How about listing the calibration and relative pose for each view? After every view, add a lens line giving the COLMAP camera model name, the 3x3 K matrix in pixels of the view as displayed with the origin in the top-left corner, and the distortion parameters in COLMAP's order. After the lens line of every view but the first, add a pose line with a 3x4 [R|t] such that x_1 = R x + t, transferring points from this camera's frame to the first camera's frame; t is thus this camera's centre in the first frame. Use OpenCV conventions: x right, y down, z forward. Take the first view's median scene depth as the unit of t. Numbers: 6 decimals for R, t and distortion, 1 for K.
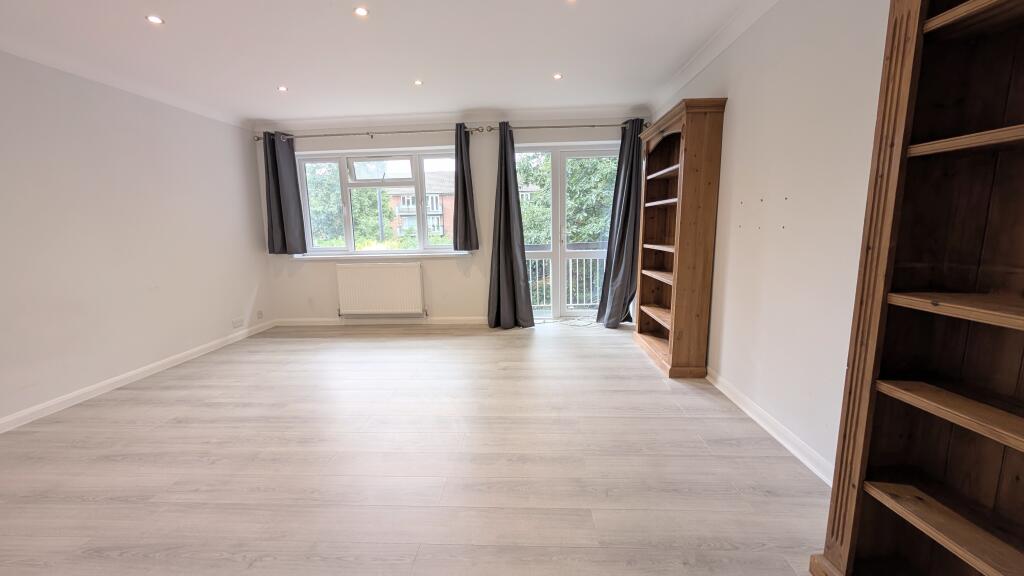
lens RADIAL K [[384.8, 0, 508.4], [0, 384.8, 285.6], [0, 0, 1]] dist [-0.000214, 0.000014]
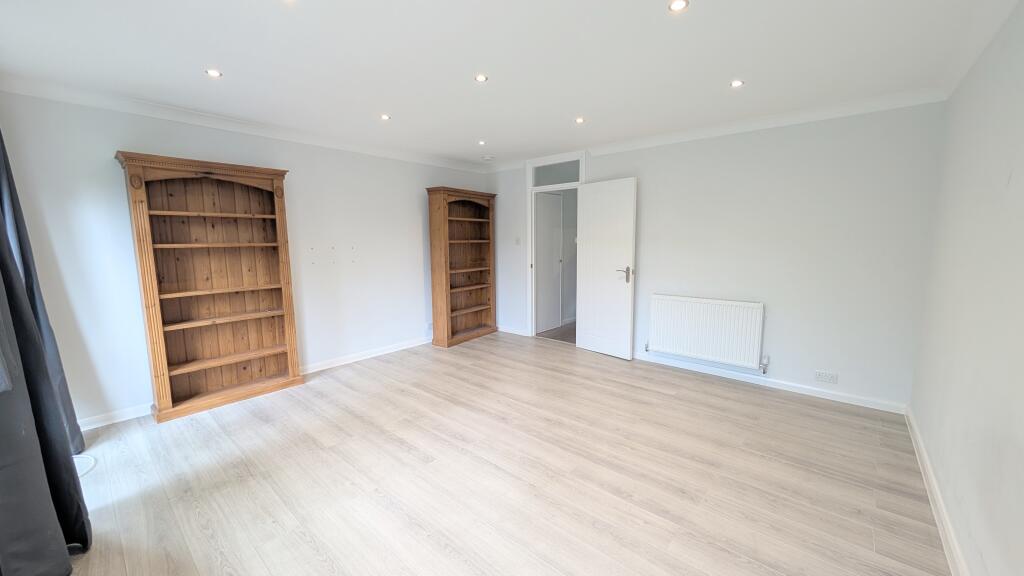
lens RADIAL K [[384.8, 0, 508.4], [0, 384.8, 285.6], [0, 0, 1]] dist [-0.000214, 0.000014]
pose [[-0.782798, -0.048334, 0.620396, -0.596946], [0.121409, 0.965957, 0.228446, -0.189806], [-0.610317, 0.254148, -0.750281, 0.994151]]
